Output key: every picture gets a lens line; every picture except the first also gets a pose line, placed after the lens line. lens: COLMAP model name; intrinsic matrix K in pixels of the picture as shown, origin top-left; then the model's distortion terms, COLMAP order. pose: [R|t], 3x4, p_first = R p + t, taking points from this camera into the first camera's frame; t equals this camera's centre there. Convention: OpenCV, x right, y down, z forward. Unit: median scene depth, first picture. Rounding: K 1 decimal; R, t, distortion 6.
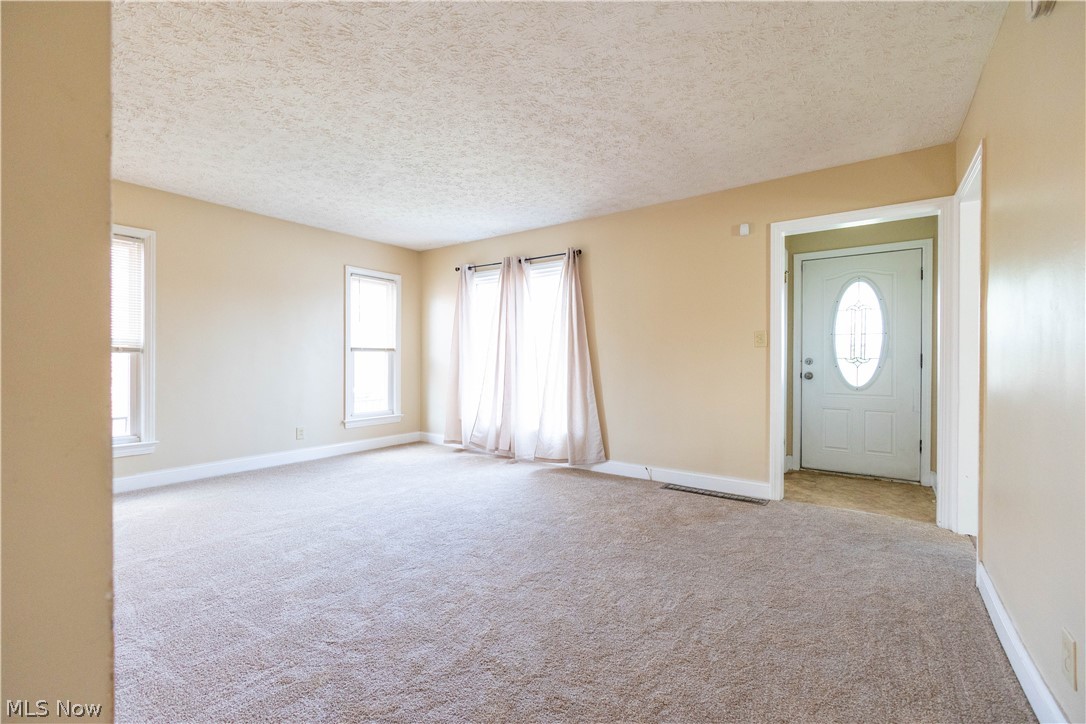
lens RADIAL K [[467.6, 0, 542.6], [0, 467.6, 359.5], [0, 0, 1]] dist [-0.001864, -0.000310]
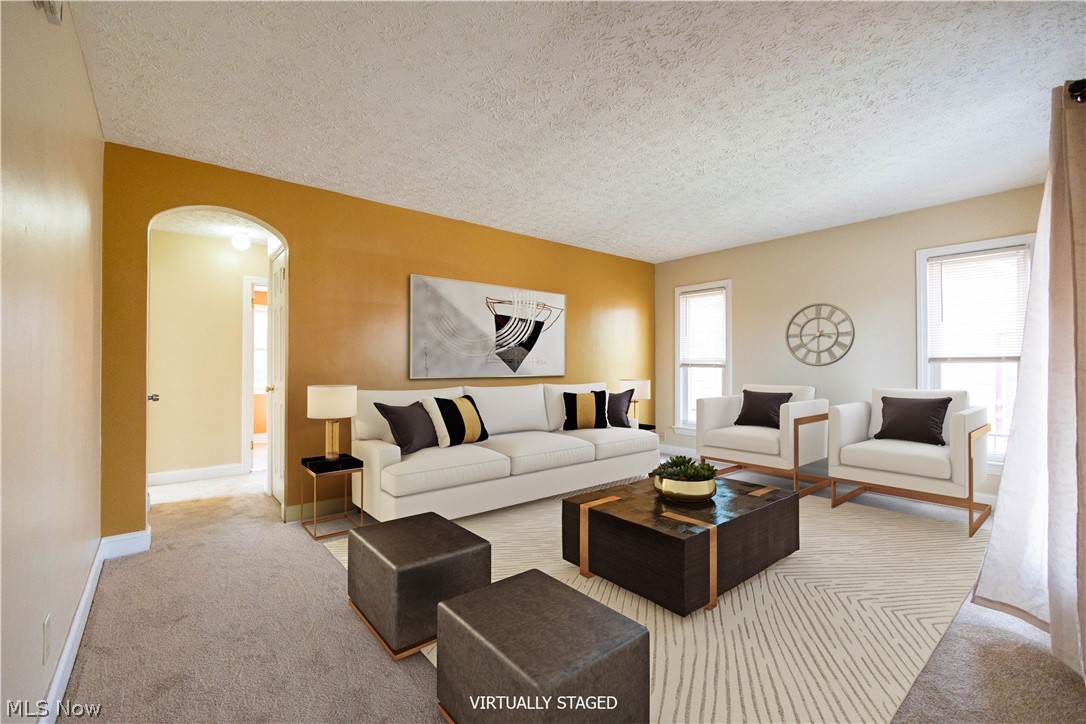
lens RADIAL K [[467.6, 0, 542.6], [0, 467.6, 359.5], [0, 0, 1]] dist [-0.001864, -0.000310]
pose [[-0.349402, -0.013099, -0.936881, 0.721643], [0.000990, 0.999897, -0.014349, -0.019120], [0.936973, -0.005941, -0.349353, 0.993200]]
